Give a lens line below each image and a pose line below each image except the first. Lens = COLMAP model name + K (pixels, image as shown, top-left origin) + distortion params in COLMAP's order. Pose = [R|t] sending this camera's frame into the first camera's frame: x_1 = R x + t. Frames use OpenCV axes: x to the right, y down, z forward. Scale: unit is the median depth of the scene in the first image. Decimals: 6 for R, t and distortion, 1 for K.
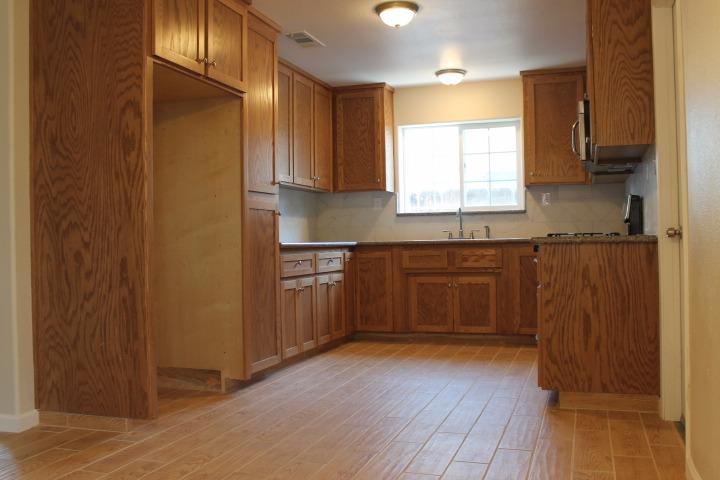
lens RADIAL K [[680.0, 0, 360.0], [0, 680.0, 240.0], [0, 0, 1]] dist [-0.086583, 0.014971]
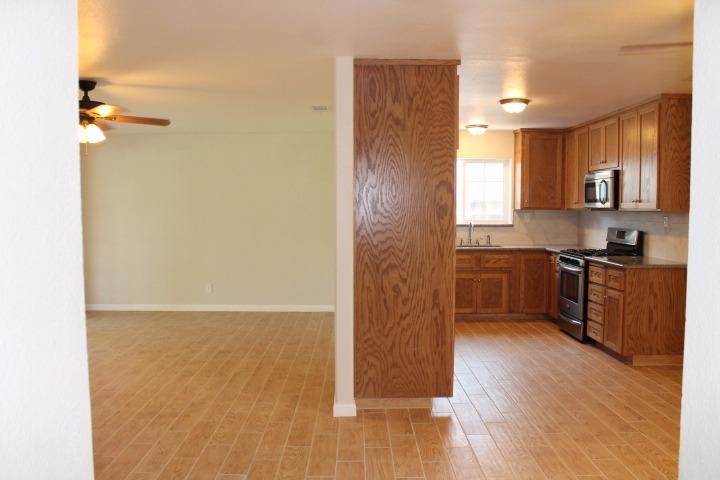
lens RADIAL K [[600.2, 0, 357.9], [0, 600.2, 246.4], [0, 0, 1]] dist [-0.172339, 0.165762]
pose [[0.948075, -0.004892, 0.318010, -0.548669], [-0.016599, 0.997758, 0.064837, -0.087648], [-0.317615, -0.066749, 0.945868, -0.093510]]
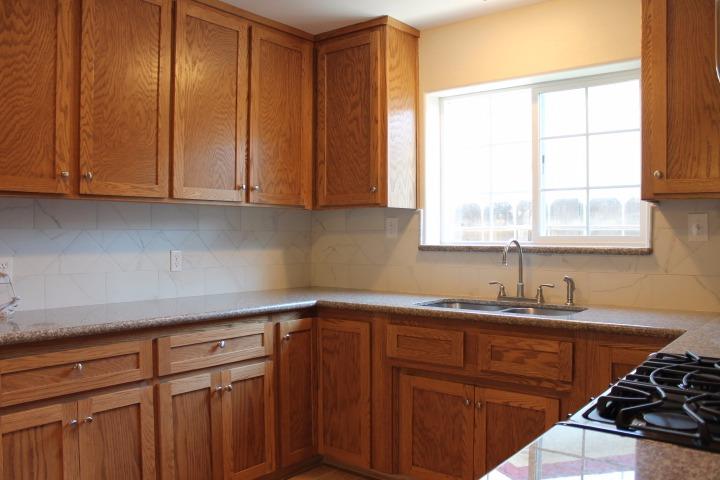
lens RADIAL K [[600.2, 0, 357.9], [0, 600.2, 246.4], [0, 0, 1]] dist [-0.172339, 0.165762]
pose [[0.938813, 0.023603, -0.343618, 0.226713], [-0.016128, 0.999567, 0.024595, -0.062918], [0.344050, -0.017548, 0.938787, 0.641200]]
